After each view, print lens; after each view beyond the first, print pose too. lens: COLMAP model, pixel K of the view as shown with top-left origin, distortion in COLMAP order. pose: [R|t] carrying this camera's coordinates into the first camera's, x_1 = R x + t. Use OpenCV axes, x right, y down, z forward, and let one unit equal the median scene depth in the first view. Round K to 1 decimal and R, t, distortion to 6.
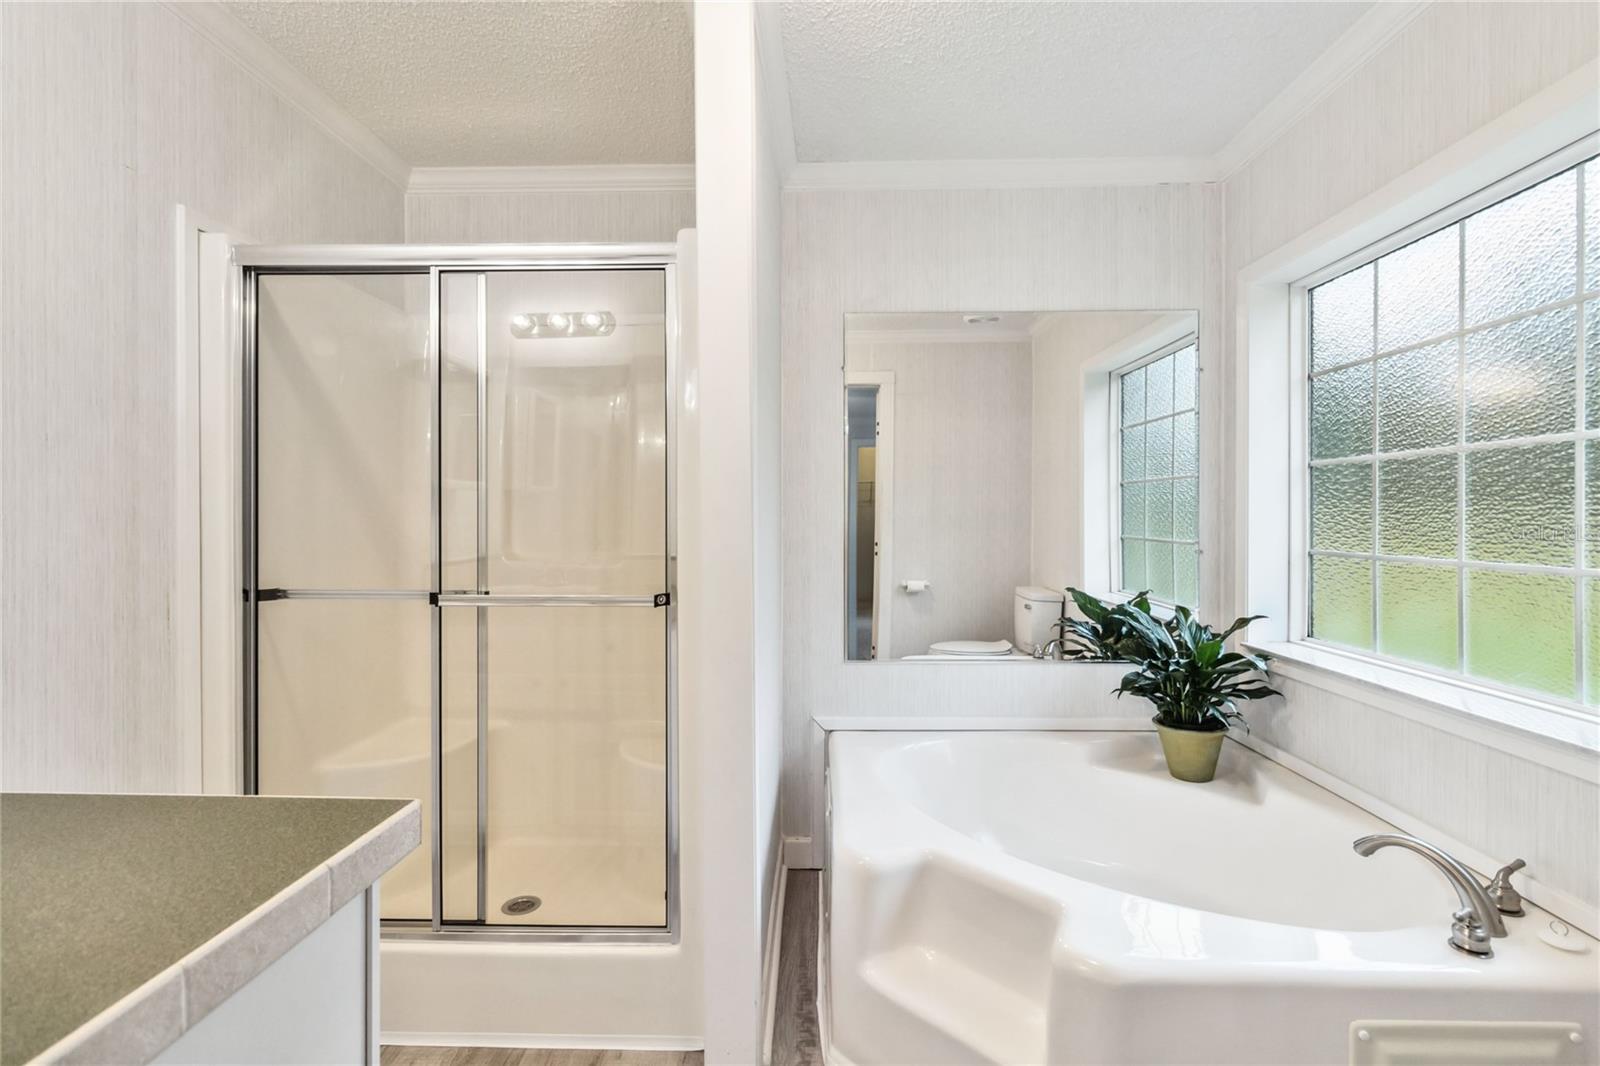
lens RADIAL K [[739.8, 0, 803.2], [0, 739.8, 503.3], [0, 0, 1]] dist [0.001329, 0.000455]
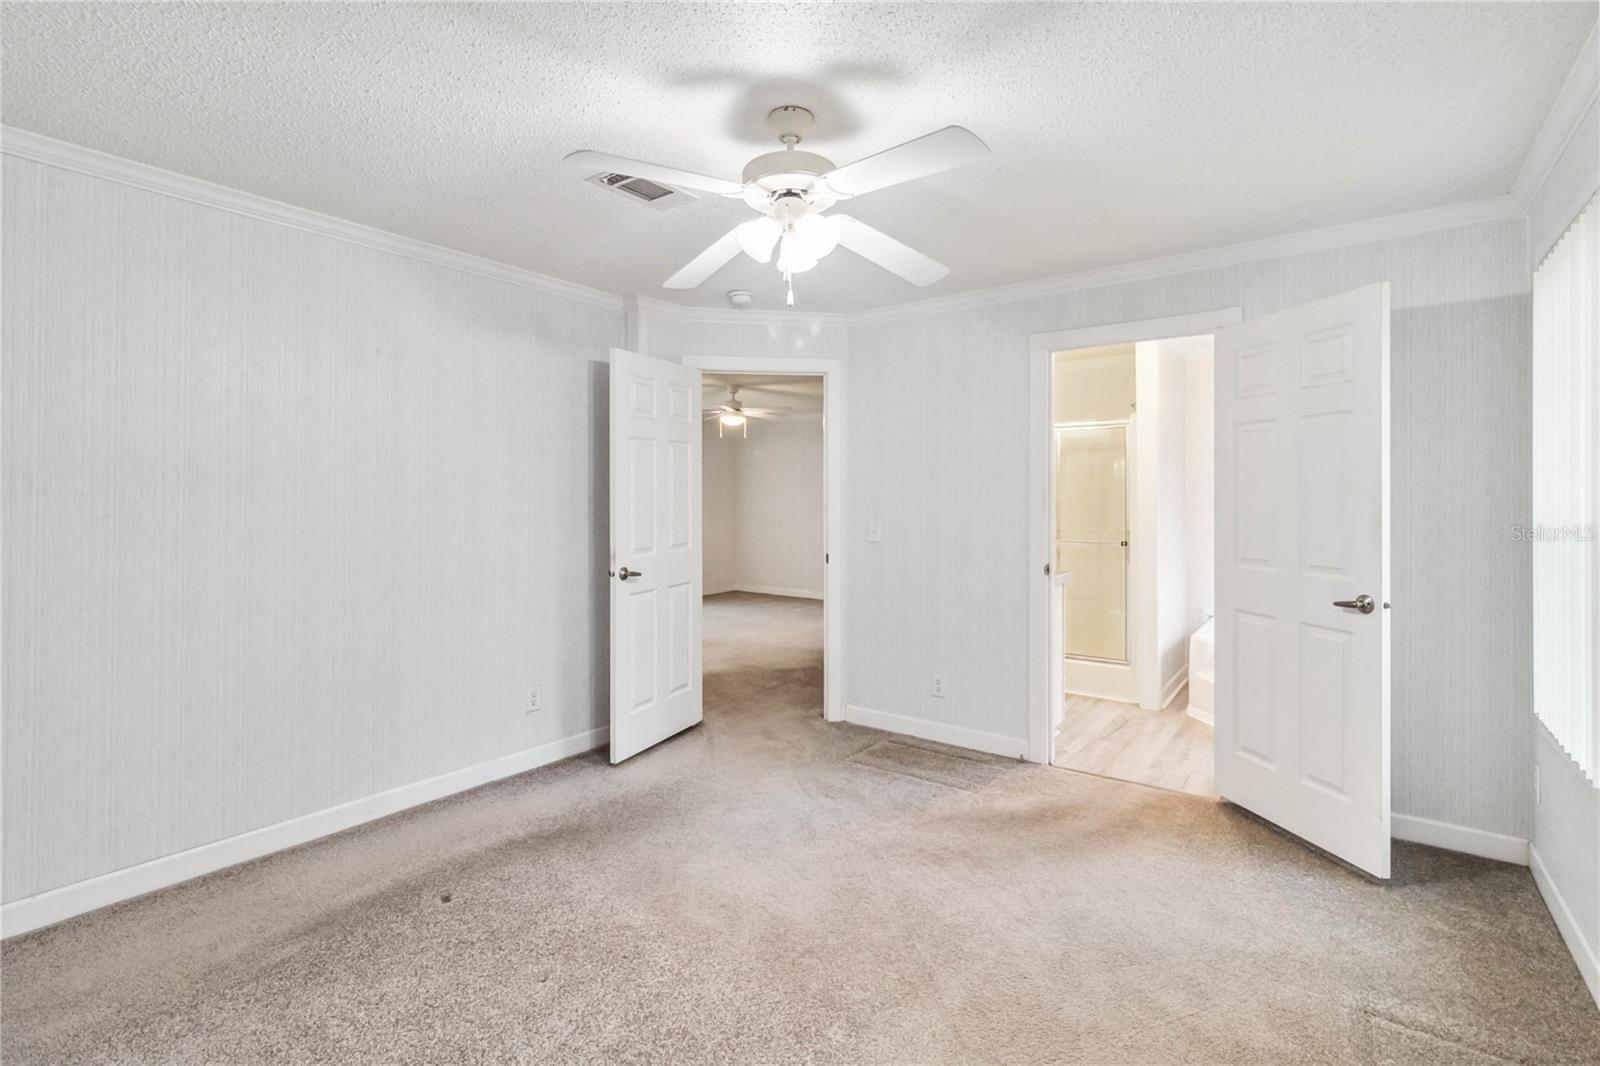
lens RADIAL K [[739.8, 0, 803.2], [0, 739.8, 503.3], [0, 0, 1]] dist [0.001329, 0.000455]
pose [[0.817786, -0.004308, -0.575506, 0.426950], [0.012064, 0.999881, 0.009659, -0.076098], [0.575396, -0.014842, 0.817740, -1.989269]]
